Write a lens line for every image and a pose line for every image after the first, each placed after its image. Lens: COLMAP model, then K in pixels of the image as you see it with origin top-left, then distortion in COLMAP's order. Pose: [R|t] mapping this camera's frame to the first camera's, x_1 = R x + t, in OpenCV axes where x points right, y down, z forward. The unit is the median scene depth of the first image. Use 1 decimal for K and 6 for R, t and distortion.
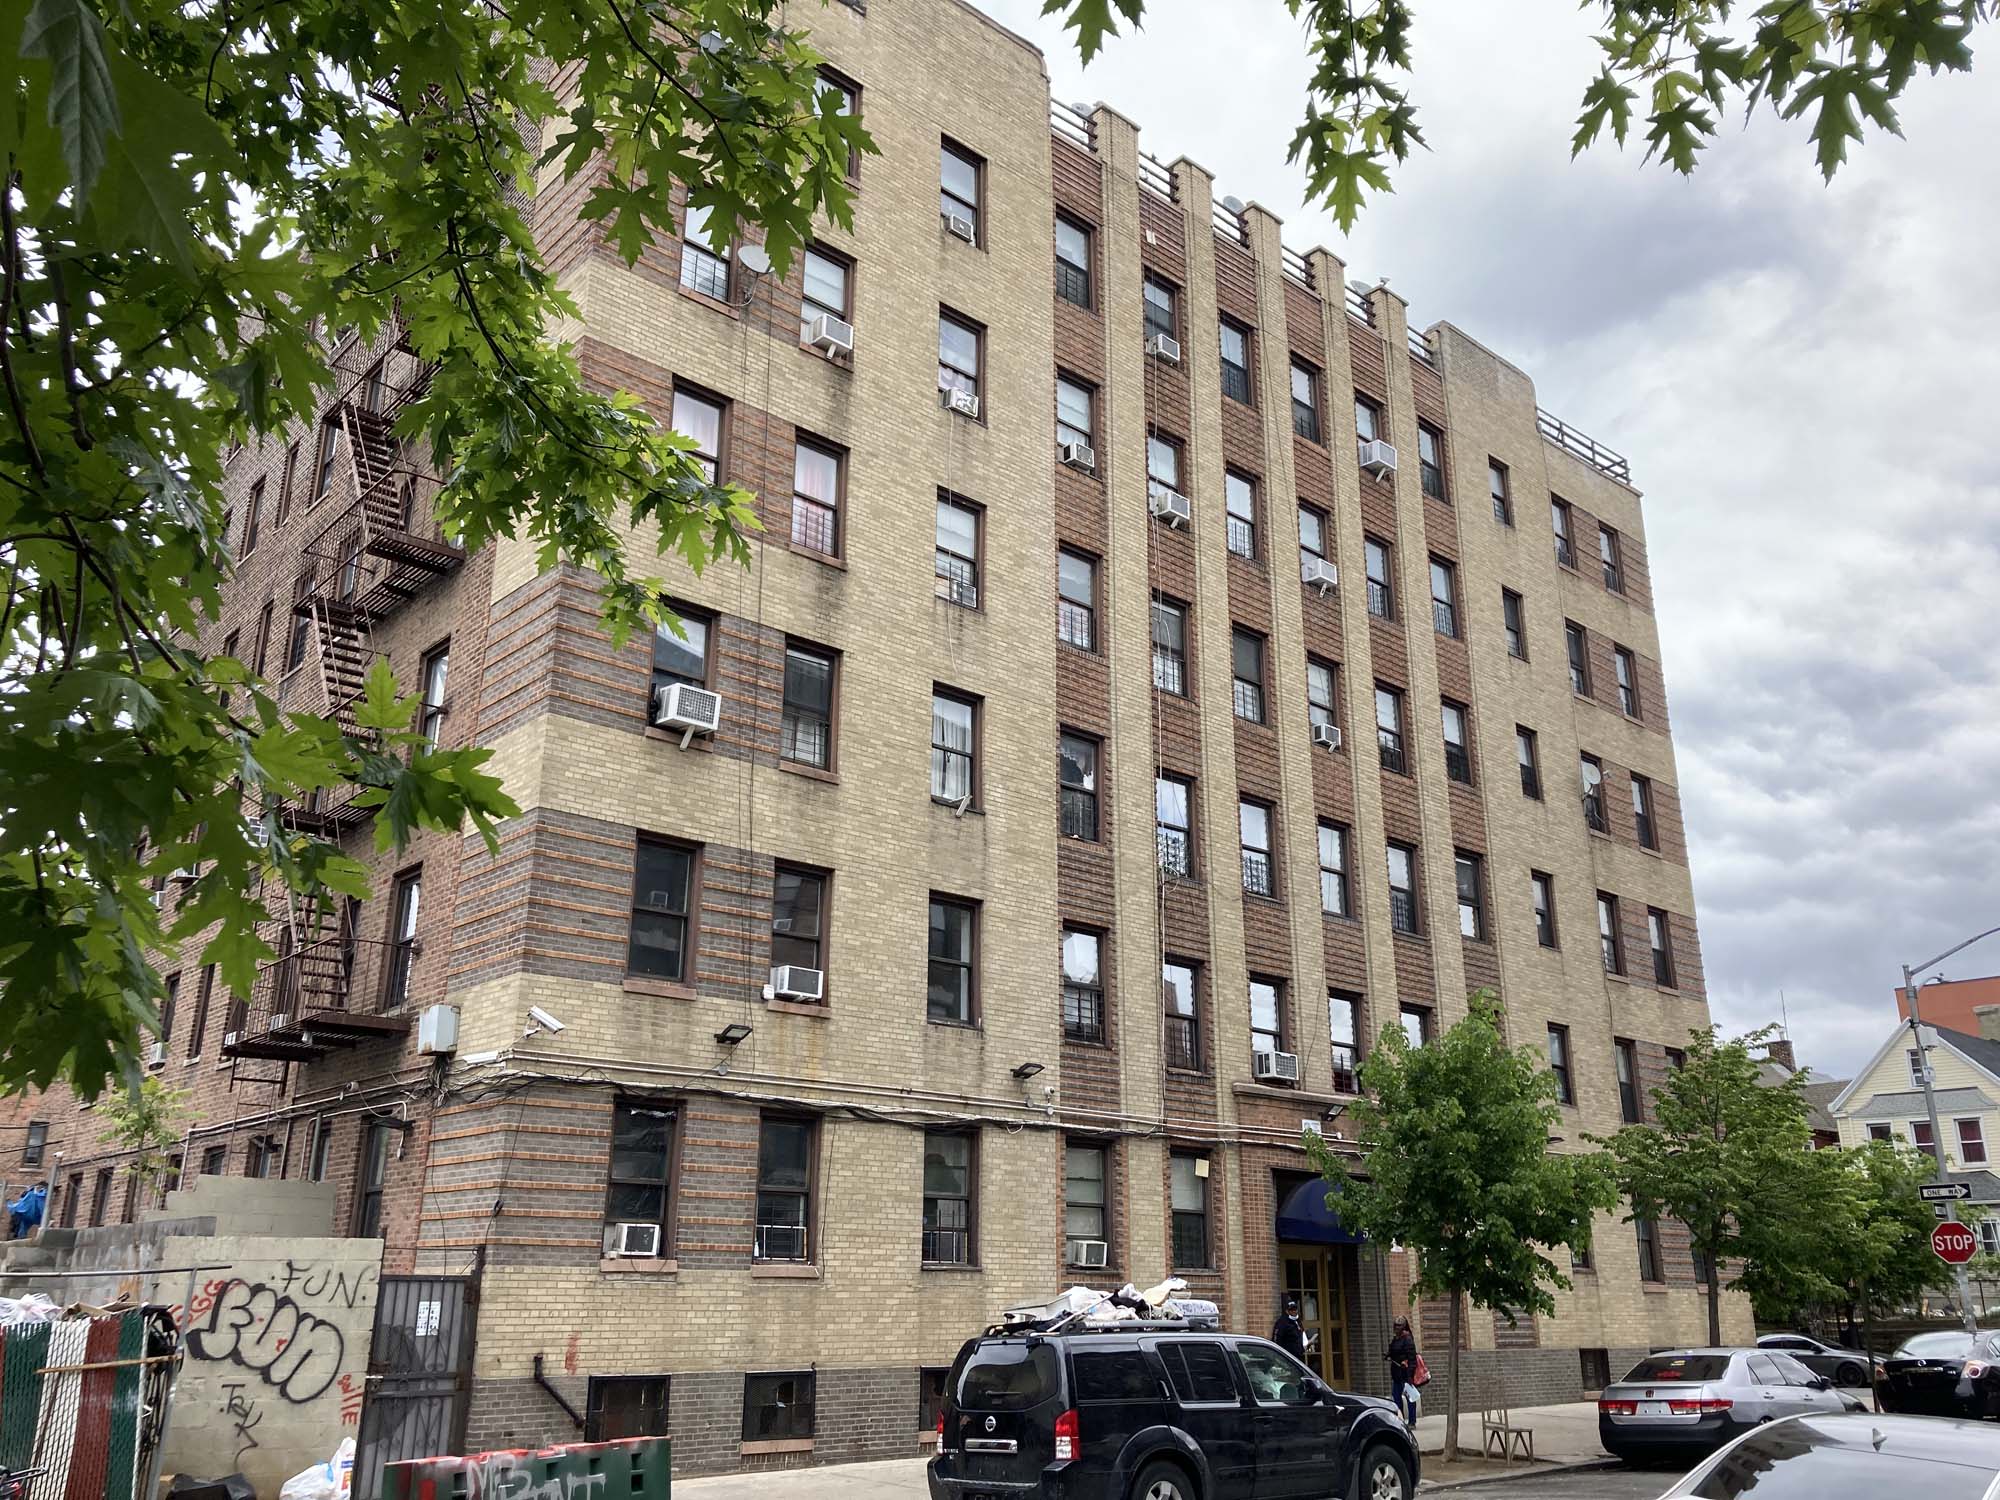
lens RADIAL K [[1623.5, 0, 1000.3], [0, 1623.5, 750.2], [0, 0, 1]] dist [0.016389, 0.005887]
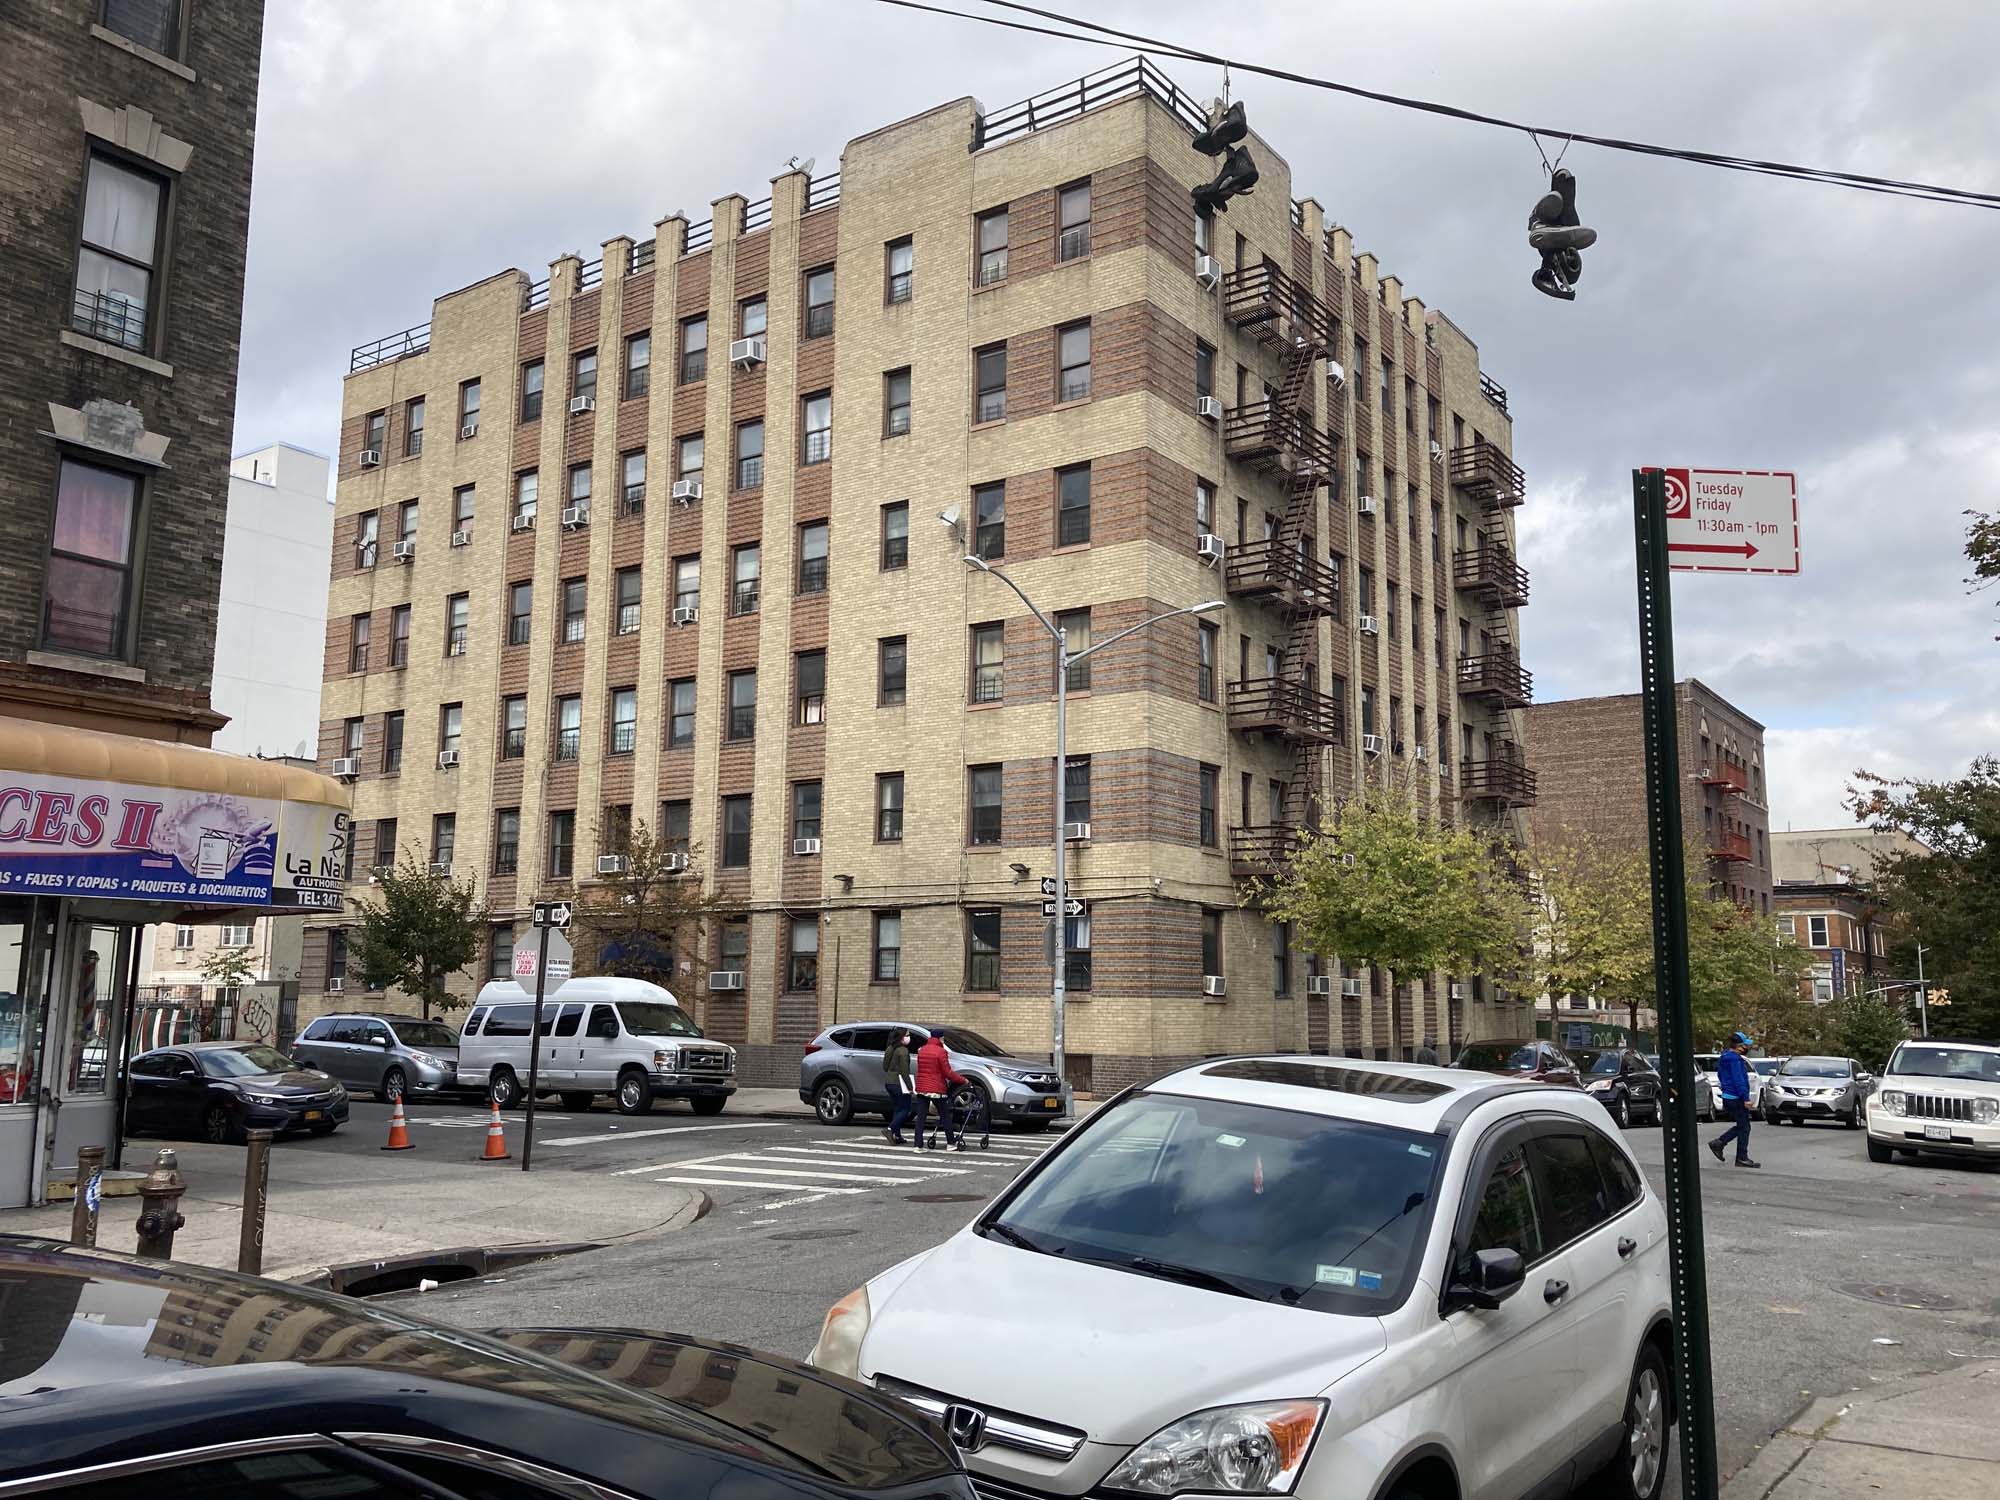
lens RADIAL K [[1623.5, 0, 999.6], [0, 1623.5, 749.1], [0, 0, 1]] dist [0.016389, 0.005887]
pose [[0.222073, -0.151598, -0.963173, 1.533375], [0.307011, 0.948463, -0.078497, 0.282394], [0.925434, -0.278272, 0.257170, 0.842780]]
